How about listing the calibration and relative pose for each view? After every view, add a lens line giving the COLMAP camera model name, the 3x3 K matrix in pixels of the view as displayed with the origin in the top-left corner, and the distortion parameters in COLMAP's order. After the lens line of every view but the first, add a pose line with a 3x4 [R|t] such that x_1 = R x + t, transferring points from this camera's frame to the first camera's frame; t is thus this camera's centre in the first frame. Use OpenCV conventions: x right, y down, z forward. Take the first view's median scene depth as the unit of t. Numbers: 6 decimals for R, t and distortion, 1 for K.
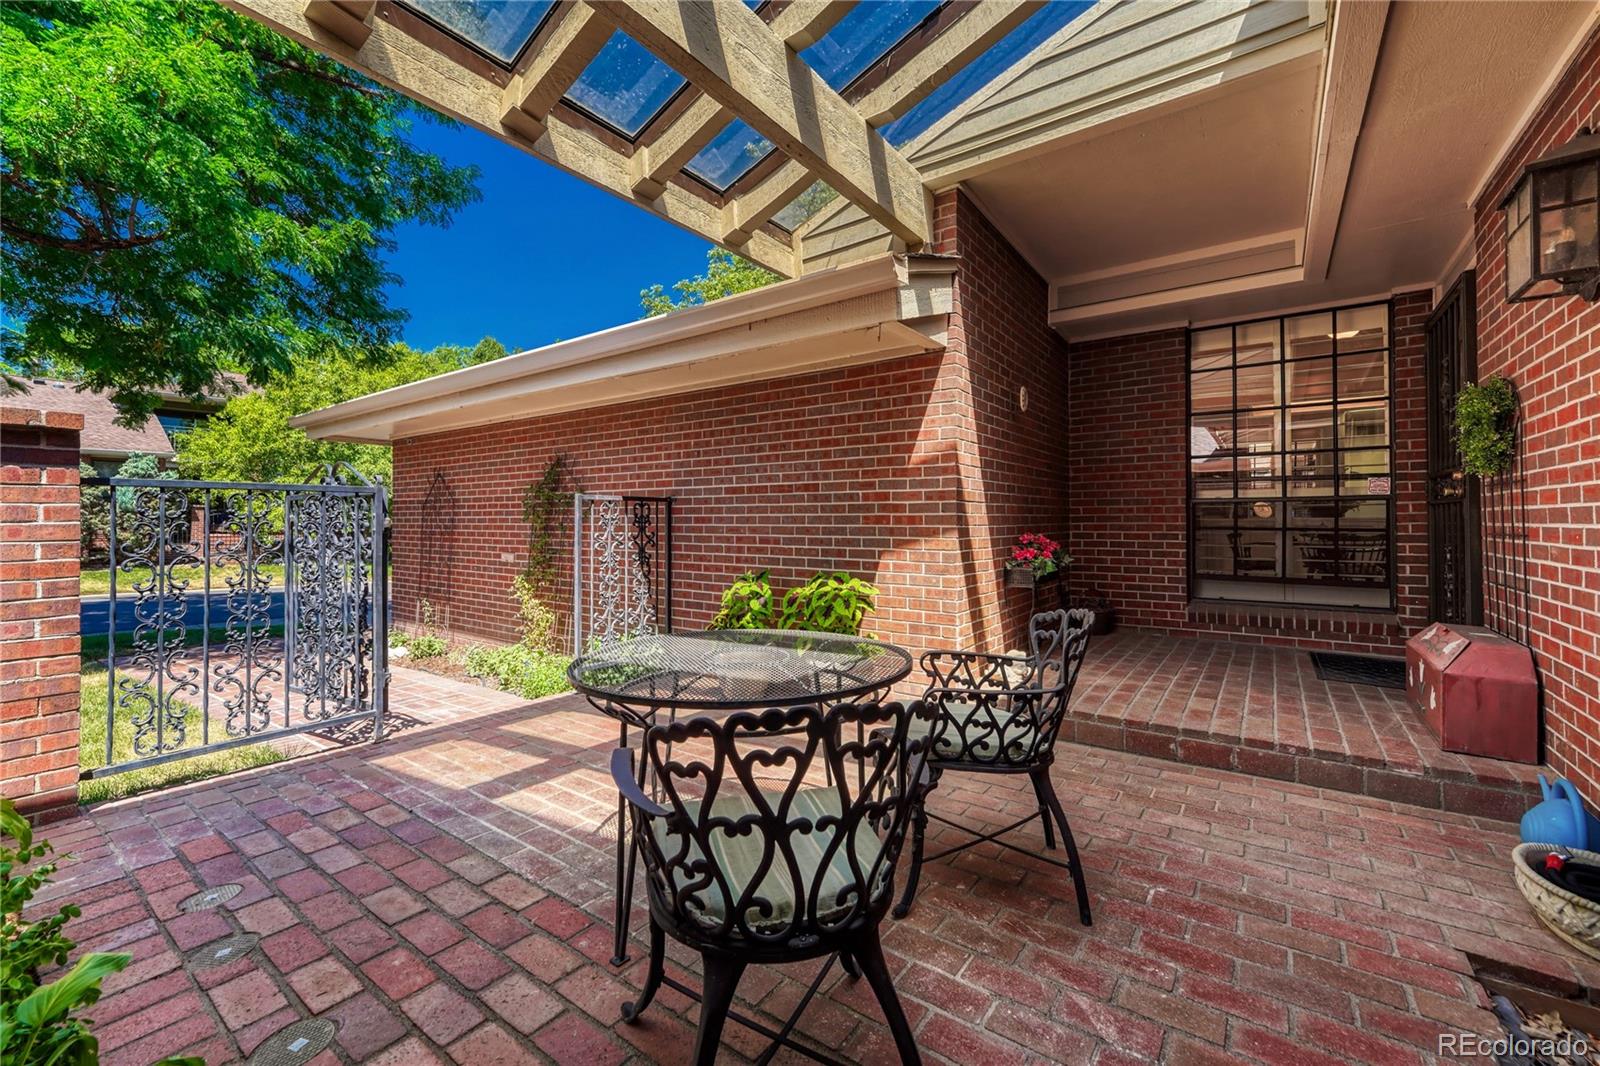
lens RADIAL K [[650.5, 0, 802.7], [0, 650.5, 521.6], [0, 0, 1]] dist [-0.003985, 0.000341]
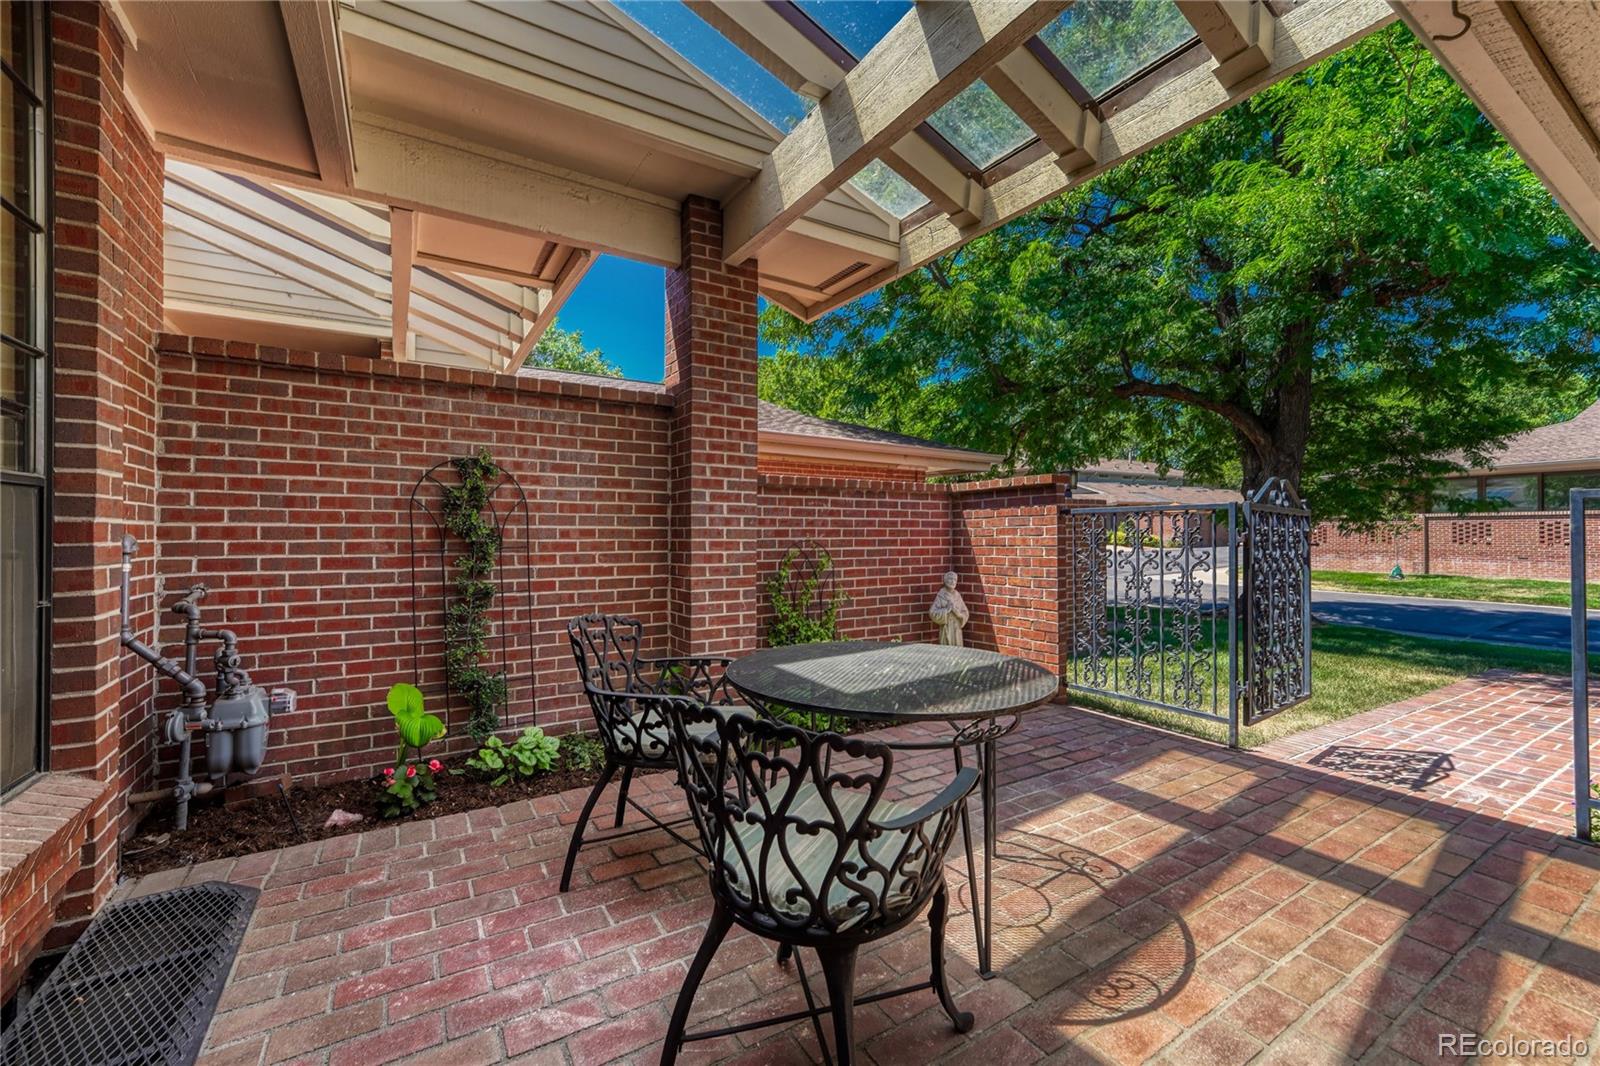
lens RADIAL K [[650.5, 0, 798.9], [0, 650.5, 531.3], [0, 0, 1]] dist [-0.003985, 0.000341]
pose [[-0.379099, 0.000100, -0.925356, 1.294074], [0.001170, 0.999999, -0.000371, -0.013110], [0.925355, -0.001224, -0.379099, 1.770782]]
